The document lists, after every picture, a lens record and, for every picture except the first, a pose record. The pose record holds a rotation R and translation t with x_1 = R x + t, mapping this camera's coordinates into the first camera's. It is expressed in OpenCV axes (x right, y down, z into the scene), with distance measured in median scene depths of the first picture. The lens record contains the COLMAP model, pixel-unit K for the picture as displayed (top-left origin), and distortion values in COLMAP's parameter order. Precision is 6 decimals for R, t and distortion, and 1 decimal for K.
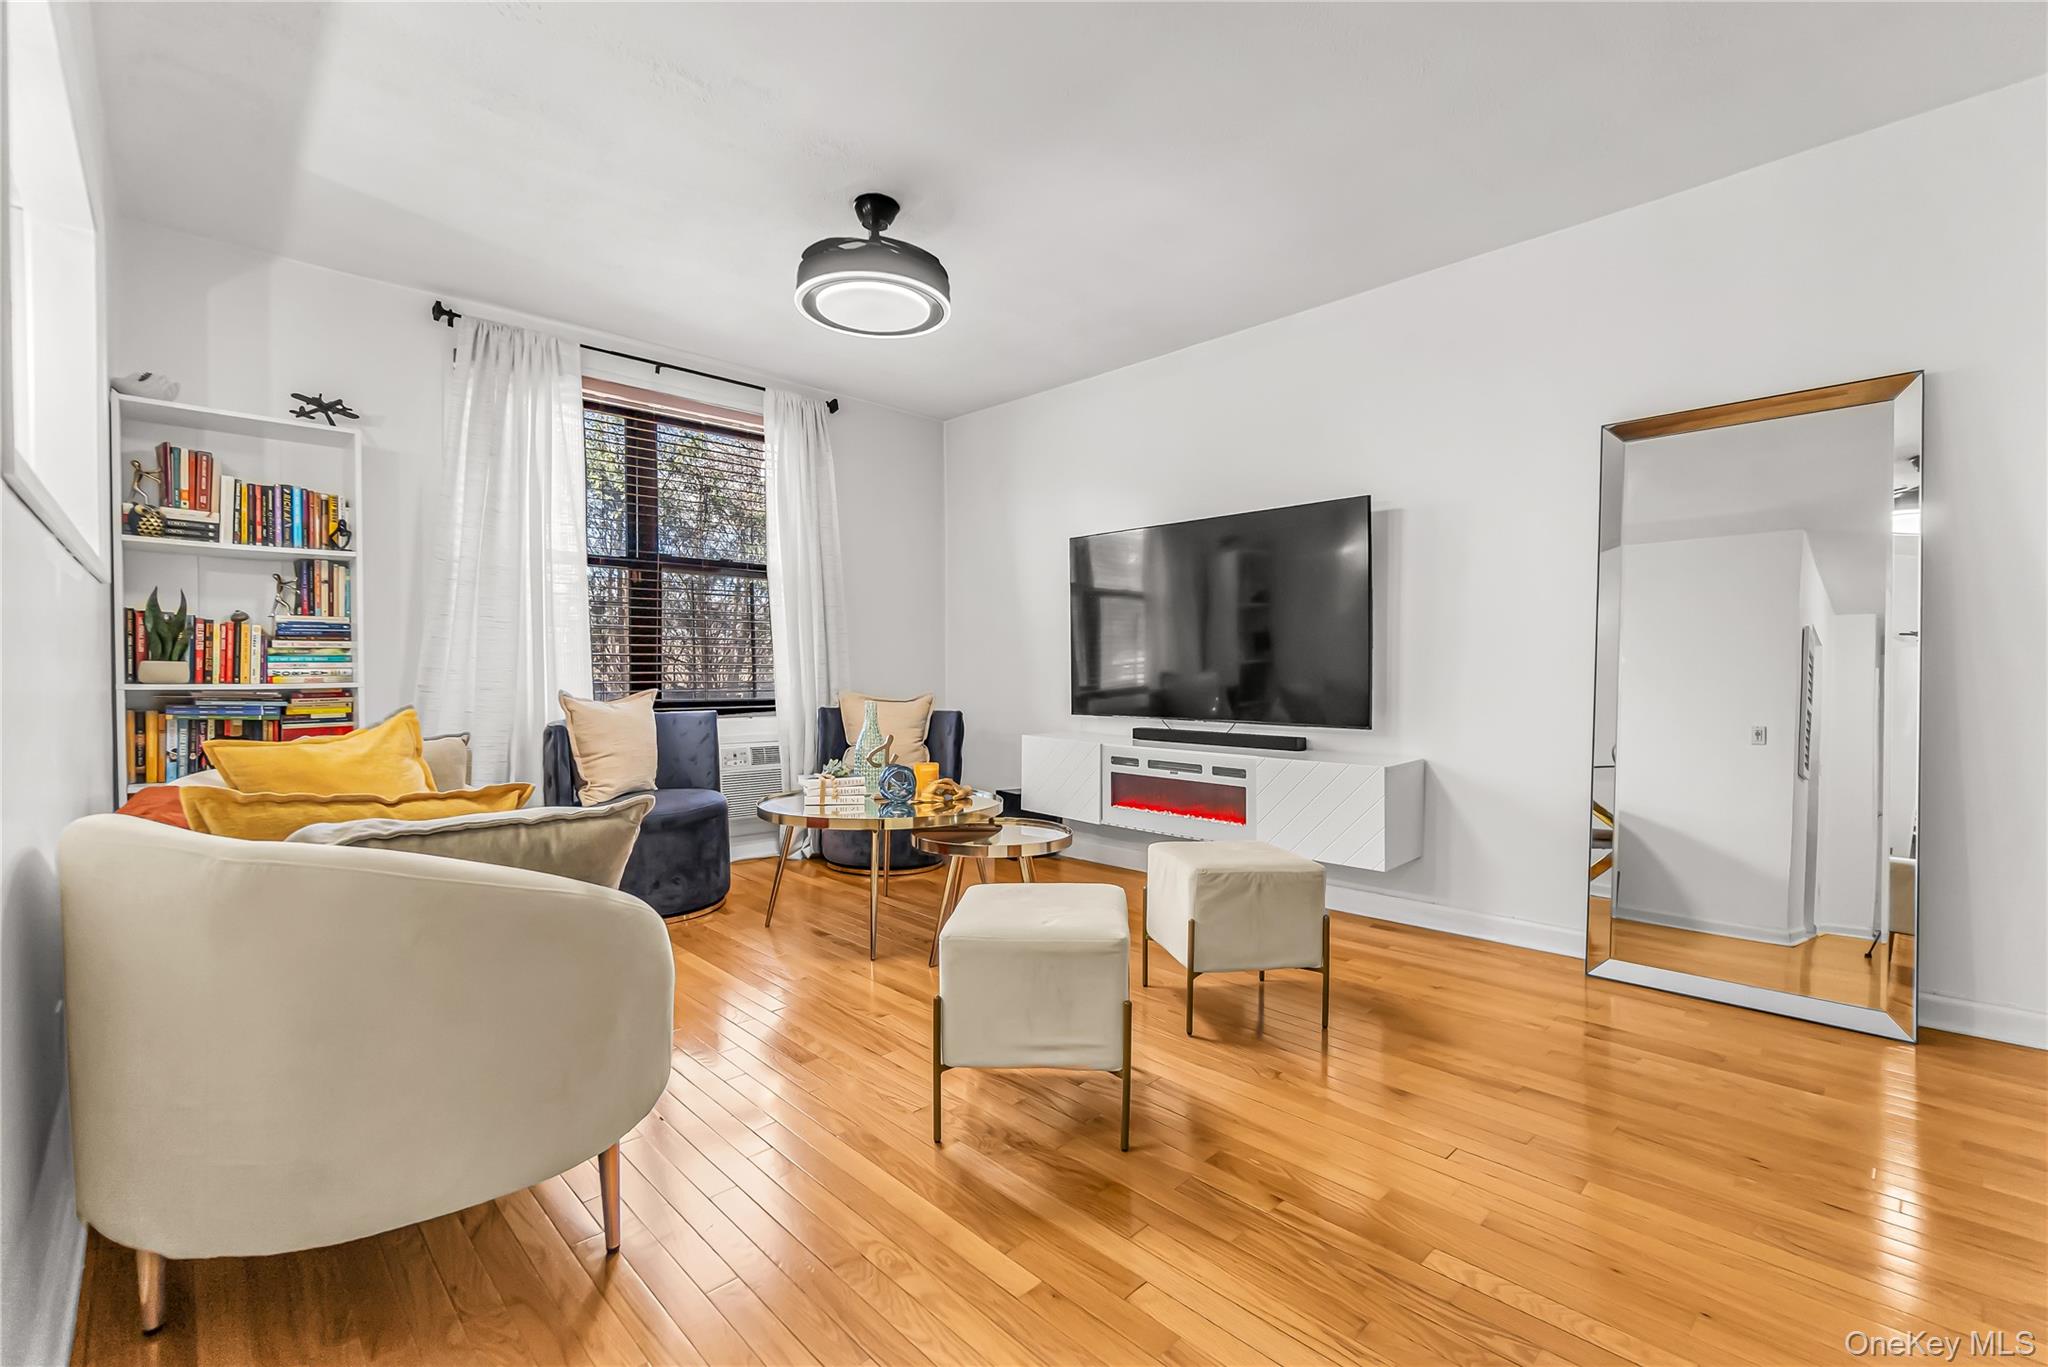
lens RADIAL K [[893.2, 0, 1019.0], [0, 893.2, 686.8], [0, 0, 1]] dist [-0.009516, 0.003335]
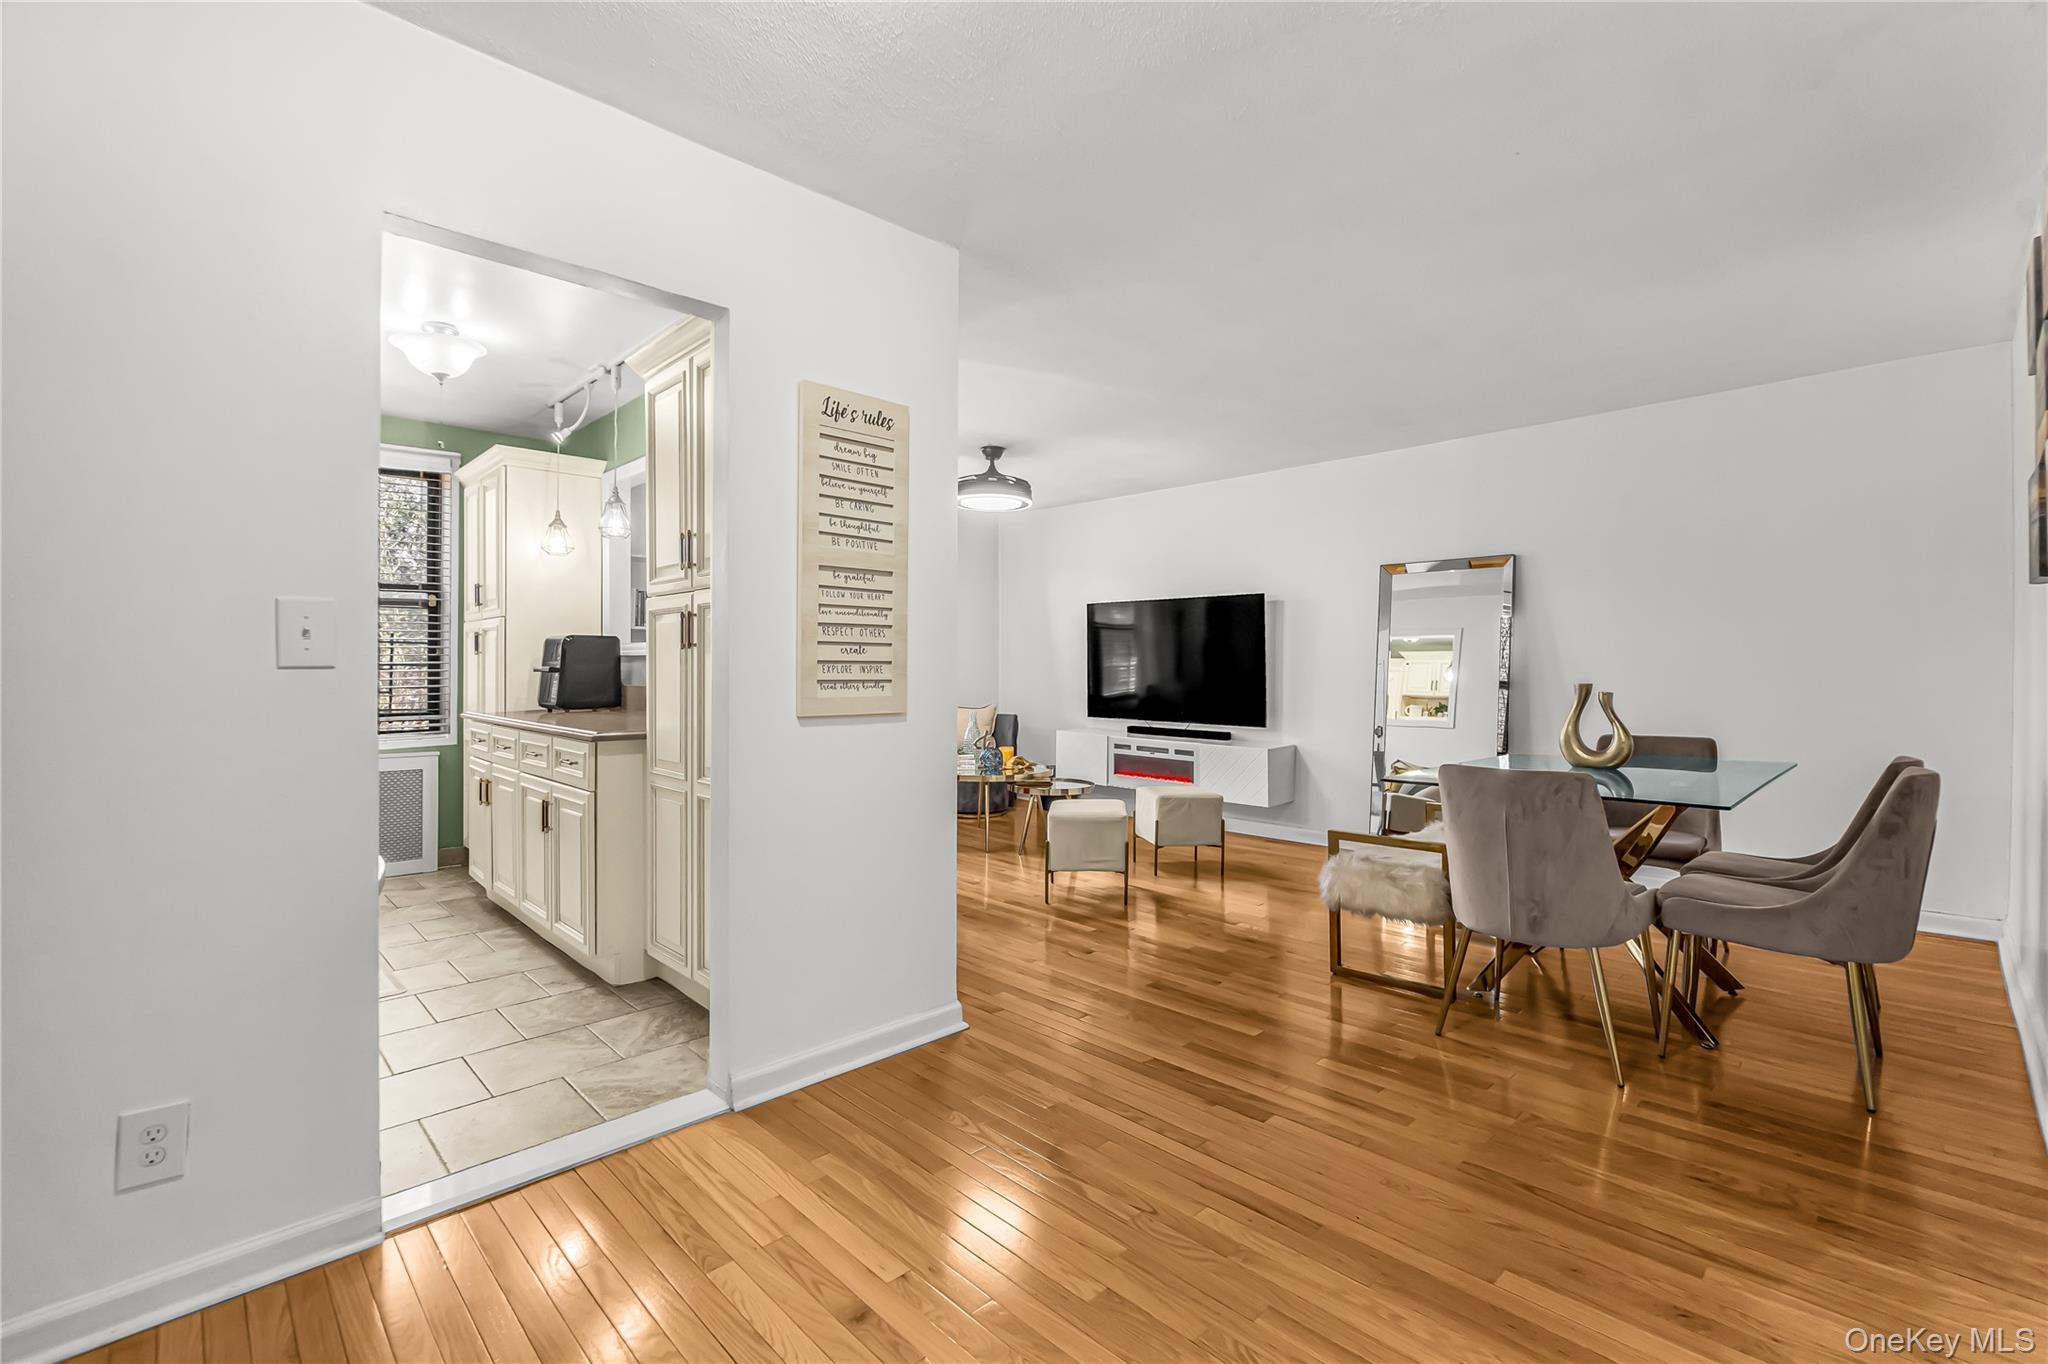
lens RADIAL K [[893.2, 0, 1023.8], [0, 893.2, 672.7], [0, 0, 1]] dist [-0.009516, 0.003335]
pose [[0.999885, 0.003828, 0.014685, -0.103896], [-0.003701, 0.999956, -0.008652, -0.044328], [-0.014717, 0.008597, 0.999855, -0.756982]]
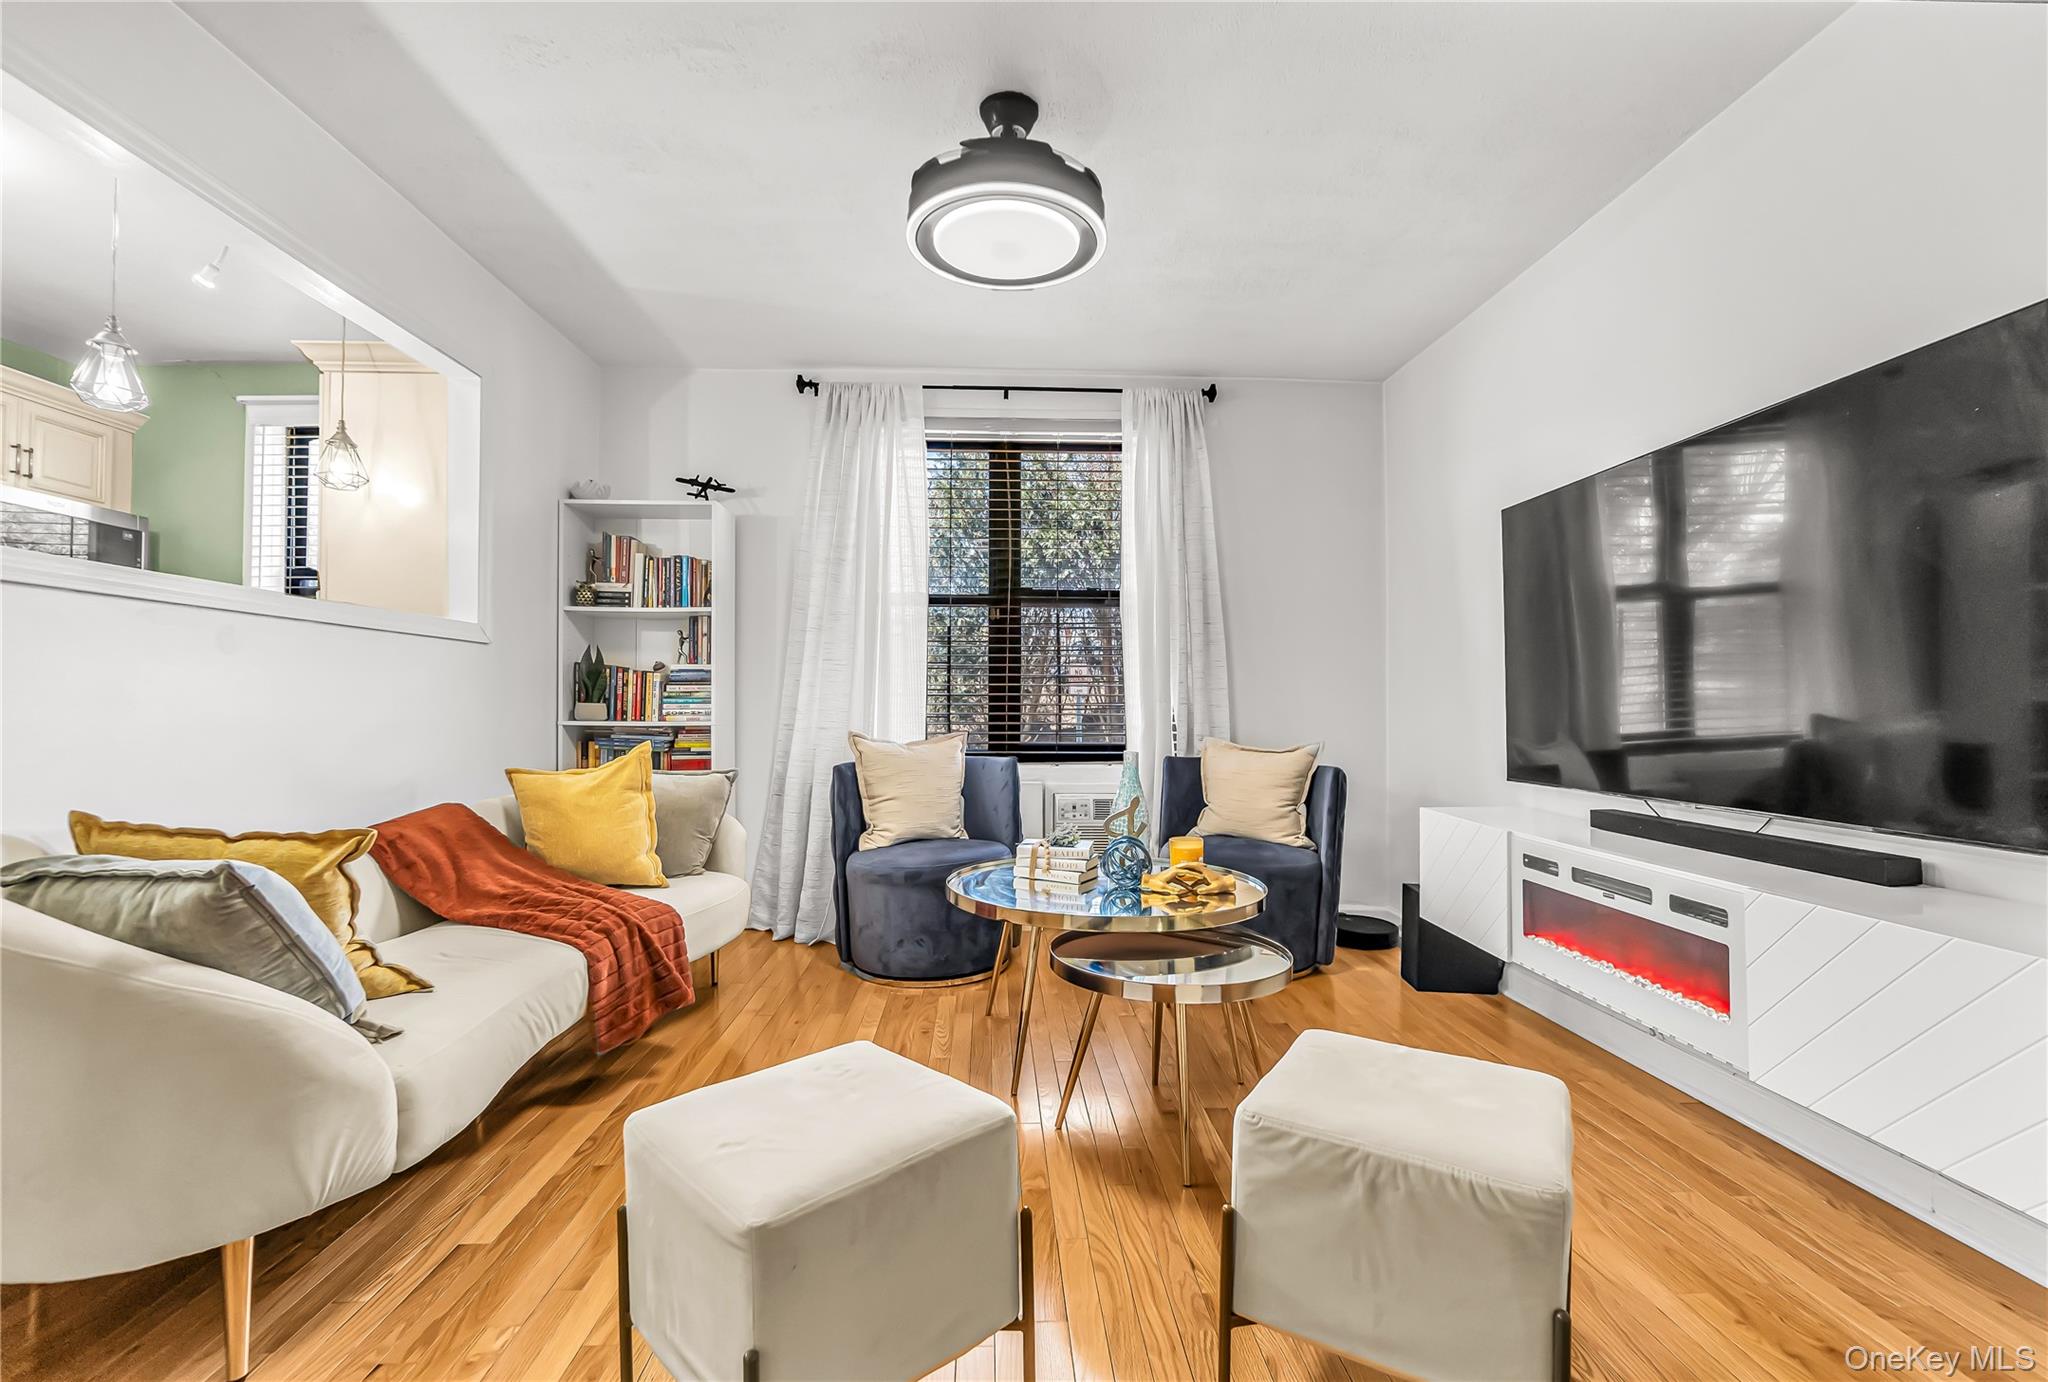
lens RADIAL K [[908.7, 0, 1028.2], [0, 908.7, 700.6], [0, 0, 1]] dist [-0.005283, 0.000539]
pose [[0.750453, -0.004849, -0.660906, 0.316222], [-0.014264, 0.999621, -0.023532, -0.009164], [0.660770, 0.027087, 0.750100, 0.373207]]
